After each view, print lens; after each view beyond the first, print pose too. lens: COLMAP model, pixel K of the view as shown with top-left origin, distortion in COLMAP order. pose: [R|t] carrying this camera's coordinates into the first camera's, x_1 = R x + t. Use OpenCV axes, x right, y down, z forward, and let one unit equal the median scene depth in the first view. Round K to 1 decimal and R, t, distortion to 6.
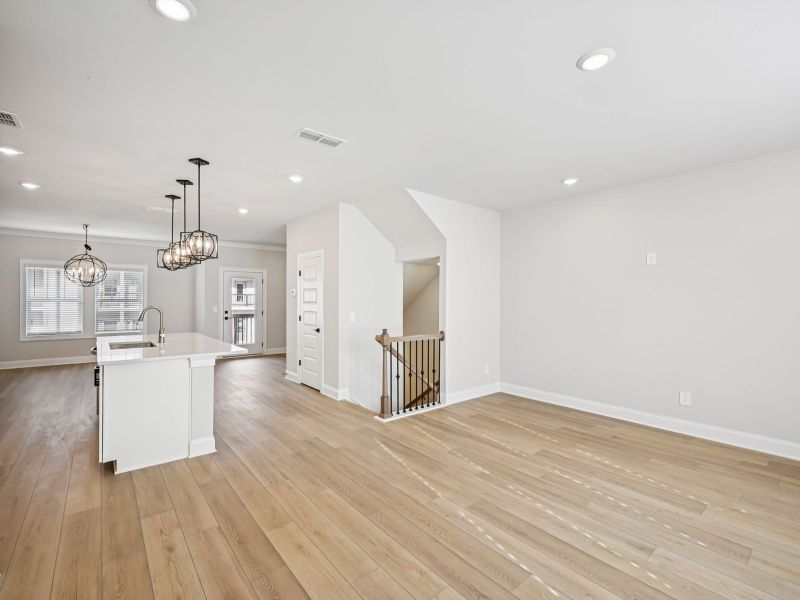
lens RADIAL K [[369.2, 0, 402.0], [0, 369.2, 297.1], [0, 0, 1]] dist [0.000266, 0.000232]
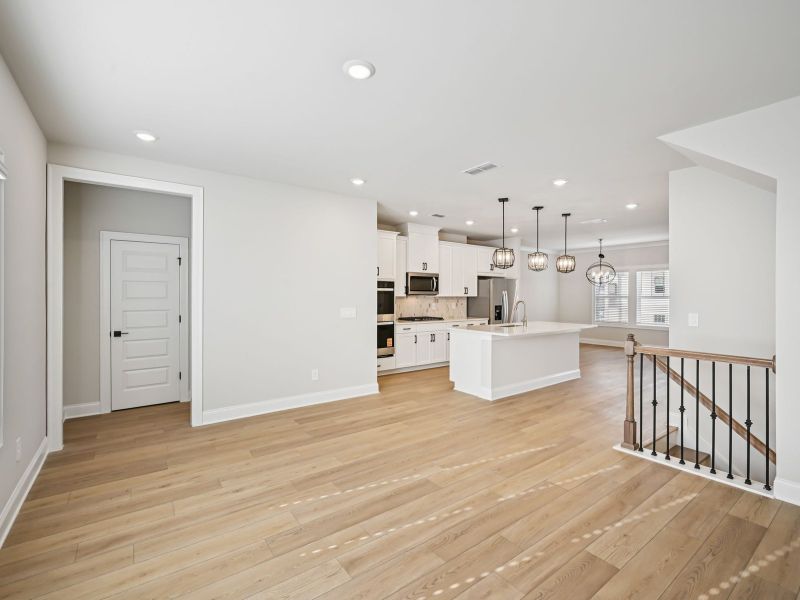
lens RADIAL K [[369.2, 0, 402.0], [0, 369.2, 297.1], [0, 0, 1]] dist [0.000266, 0.000232]
pose [[-0.049502, 0.002276, -0.998771, 1.031442], [0.007481, 0.999970, 0.001908, 0.004837], [0.998746, -0.007378, -0.049518, 0.771831]]
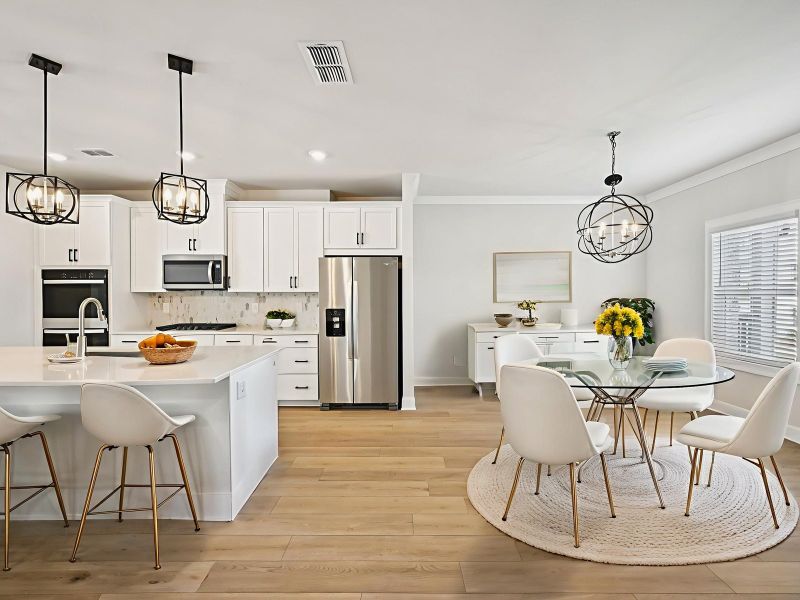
lens RADIAL K [[334.2, 0, 400.0], [0, 334.2, 300.0], [0, 0, 1]] dist [-0.002615, -0.000264]
pose [[-0.630345, 0.013258, -0.776202, -0.744534], [0.007750, 0.999912, 0.010786, 0.029640], [0.776277, 0.000784, -0.630392, 2.252304]]
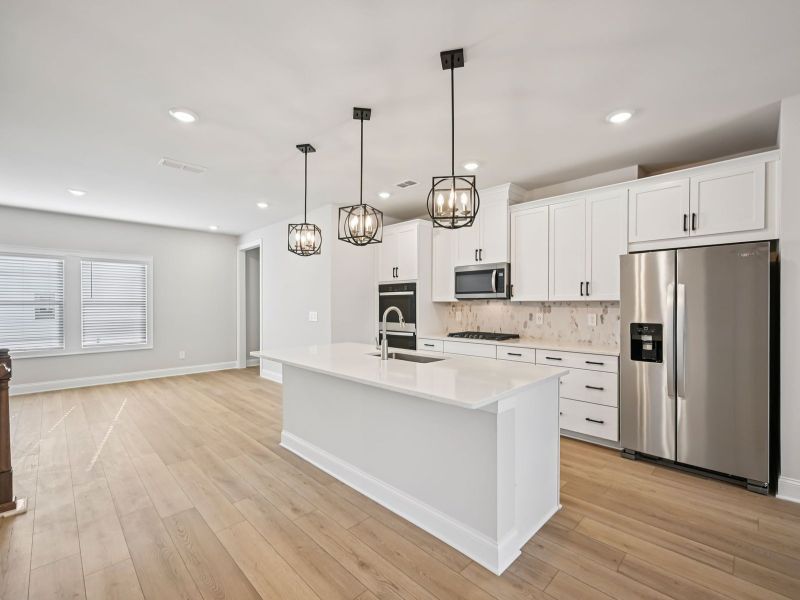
lens RADIAL K [[353.5, 0, 400.3], [0, 353.5, 305.7], [0, 0, 1]] dist [-0.001645, 0.000207]
pose [[-0.995706, 0.001196, -0.092569, -0.805689], [0.001610, 0.999989, -0.004397, 0.029273], [0.092563, -0.004527, -0.995697, 2.174876]]
